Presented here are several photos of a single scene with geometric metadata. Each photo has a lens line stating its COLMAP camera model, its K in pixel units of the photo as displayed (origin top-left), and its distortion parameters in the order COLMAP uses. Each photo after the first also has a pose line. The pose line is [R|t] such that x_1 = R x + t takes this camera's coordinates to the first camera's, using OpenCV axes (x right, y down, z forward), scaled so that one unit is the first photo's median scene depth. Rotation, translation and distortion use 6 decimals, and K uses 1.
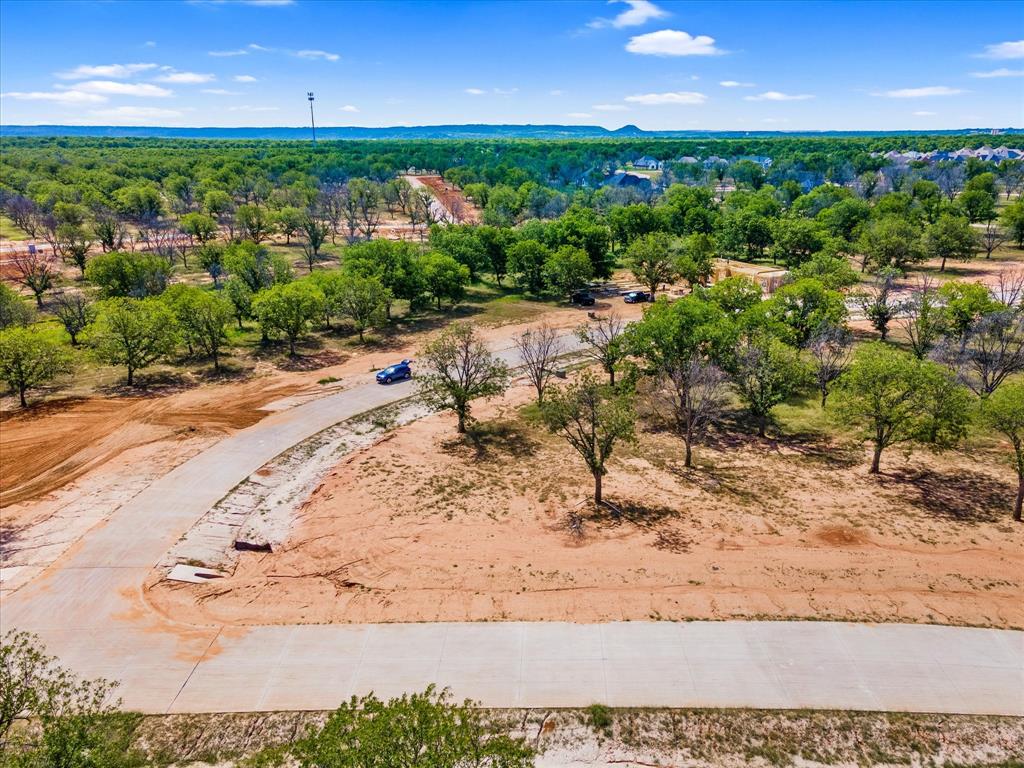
lens RADIAL K [[785.2, 0, 531.0], [0, 785.2, 363.9], [0, 0, 1]] dist [0.011049, 0.068683]
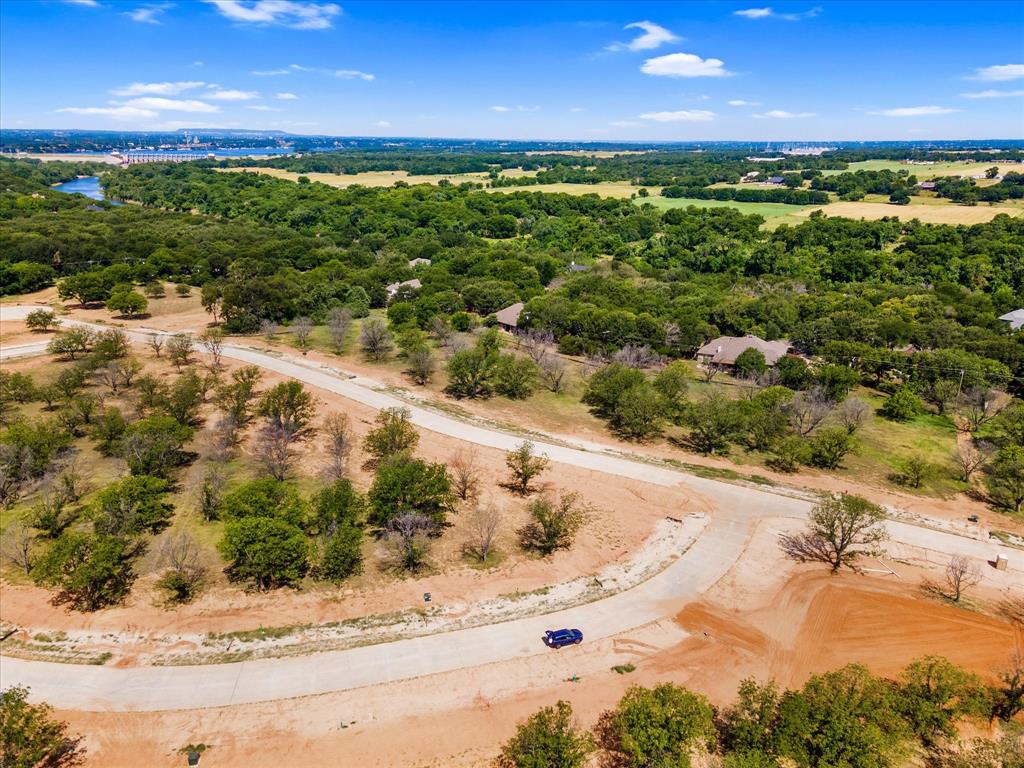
lens RADIAL K [[744.9, 0, 520.3], [0, 744.9, 385.0], [0, 0, 1]] dist [0.032660, 0.011261]
pose [[-0.900414, -0.141531, 0.411369, -0.709602], [0.117087, 0.831867, 0.542484, -1.199496], [-0.418982, 0.536626, -0.732453, 2.314388]]
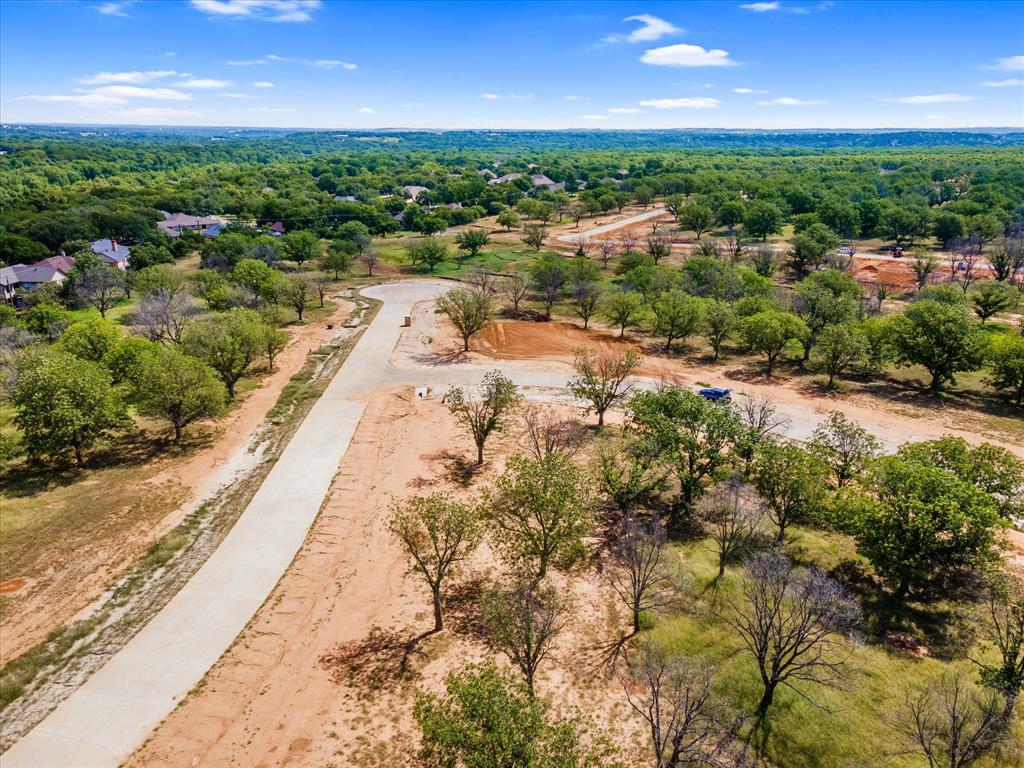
lens RADIAL K [[752.6, 0, 497.0], [0, 752.6, 403.1], [0, 0, 1]] dist [0.044524, 0.006084]
pose [[0.032964, 0.336550, -0.941088, 1.286016], [-0.285153, 0.905630, 0.313882, -0.348304], [0.957915, 0.258008, 0.125821, 0.800106]]
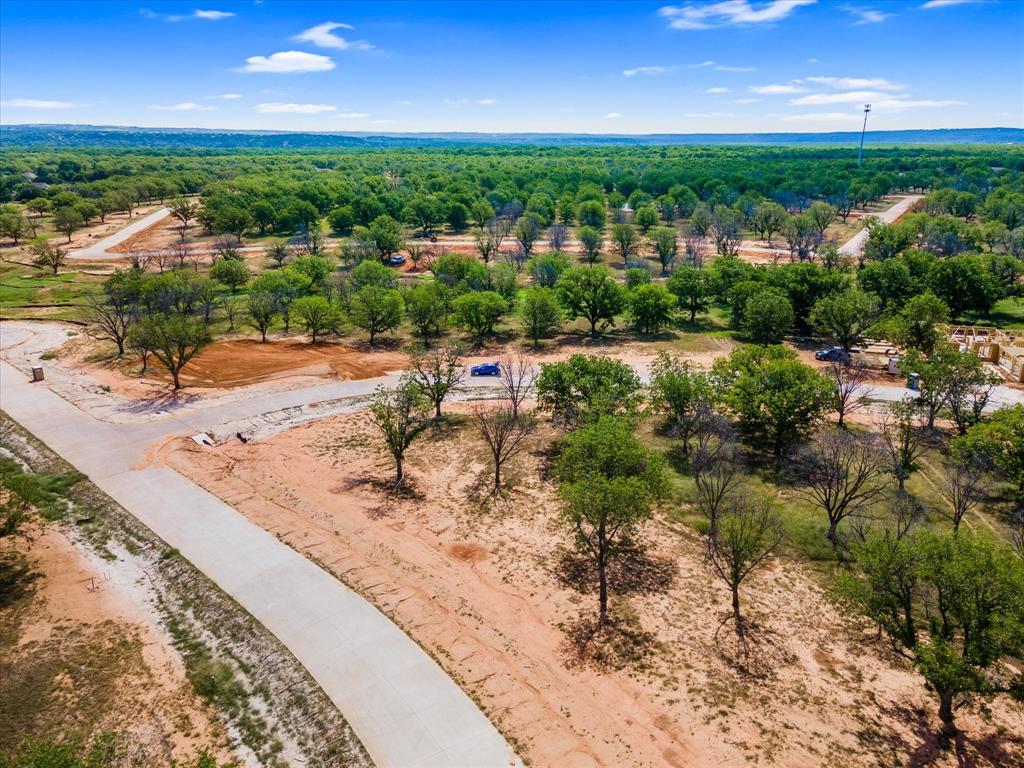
lens RADIAL K [[775.2, 0, 520.6], [0, 775.2, 383.5], [0, 0, 1]] dist [0.031136, 0.014164]
pose [[0.719408, 0.214801, -0.660539, 1.049852], [-0.199809, 0.974783, 0.099374, -0.152958], [0.665228, 0.060492, 0.744186, 0.126207]]
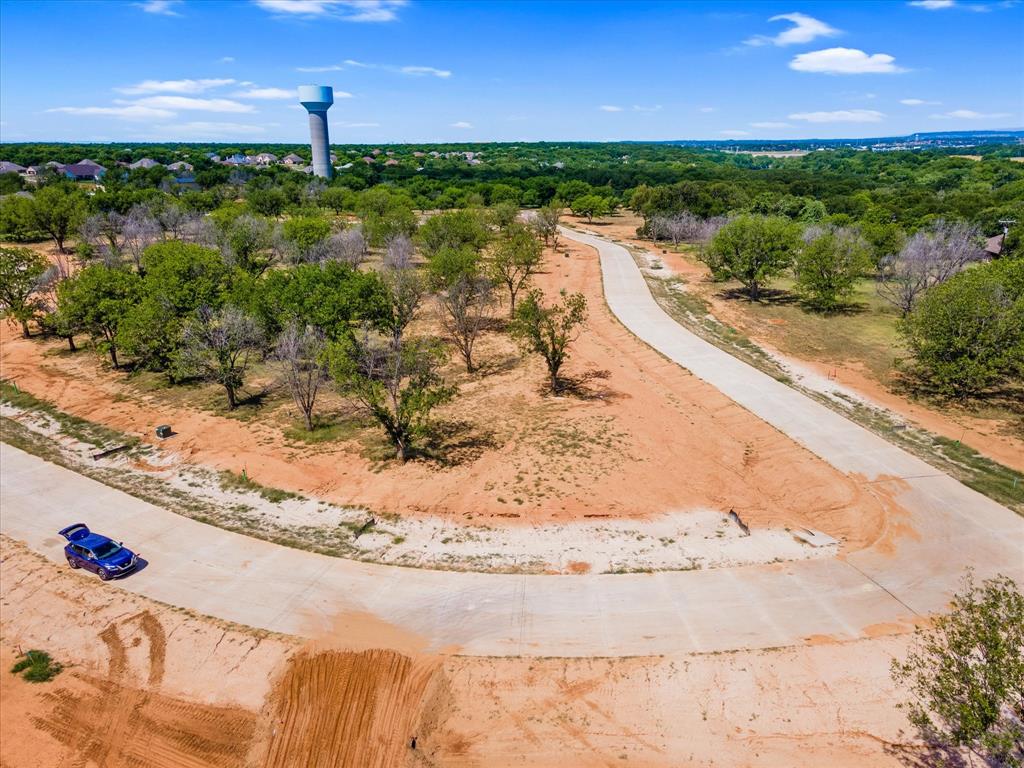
lens RADIAL K [[744.9, 0, 520.3], [0, 744.9, 385.0], [0, 0, 1]] dist [0.032660, 0.011261]
pose [[-0.251440, -0.295244, 0.921742, -0.925378], [0.277665, 0.890304, 0.360918, -0.256567], [-0.927189, 0.346685, -0.141879, 1.165341]]
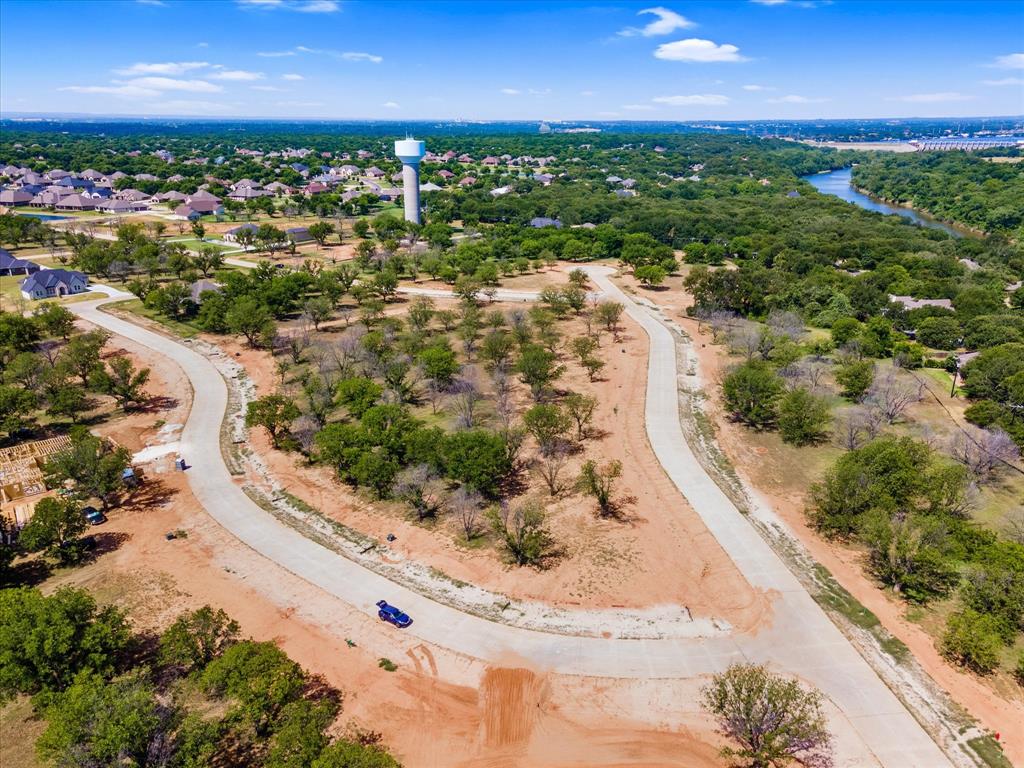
lens RADIAL K [[775.2, 0, 520.6], [0, 775.2, 383.5], [0, 0, 1]] dist [0.031136, 0.014164]
pose [[-0.165744, -0.315124, 0.934466, -1.617052], [0.275962, 0.894895, 0.350726, -0.881713], [-0.946770, 0.316008, -0.061362, 1.176032]]
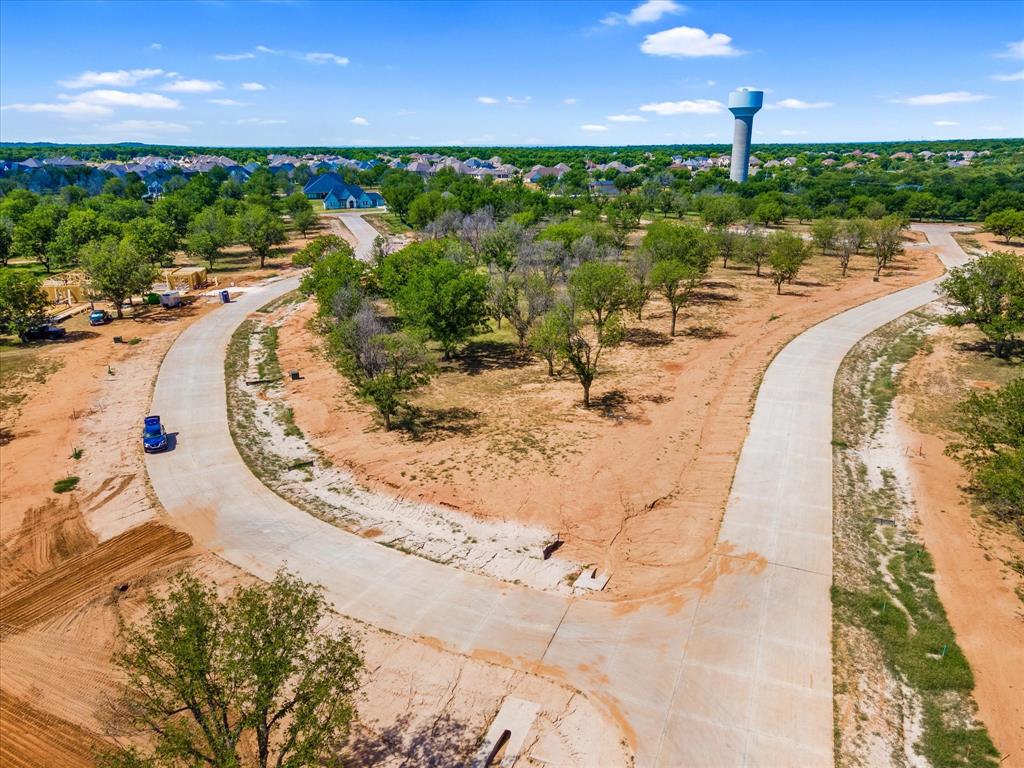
lens RADIAL K [[741.9, 0, 522.3], [0, 741.9, 385.6], [0, 0, 1]] dist [0.030732, 0.002428]
pose [[0.351859, -0.287856, 0.890693, -0.980692], [0.269249, 0.942451, 0.198219, -0.118614], [-0.896493, 0.170073, 0.409115, 0.573133]]
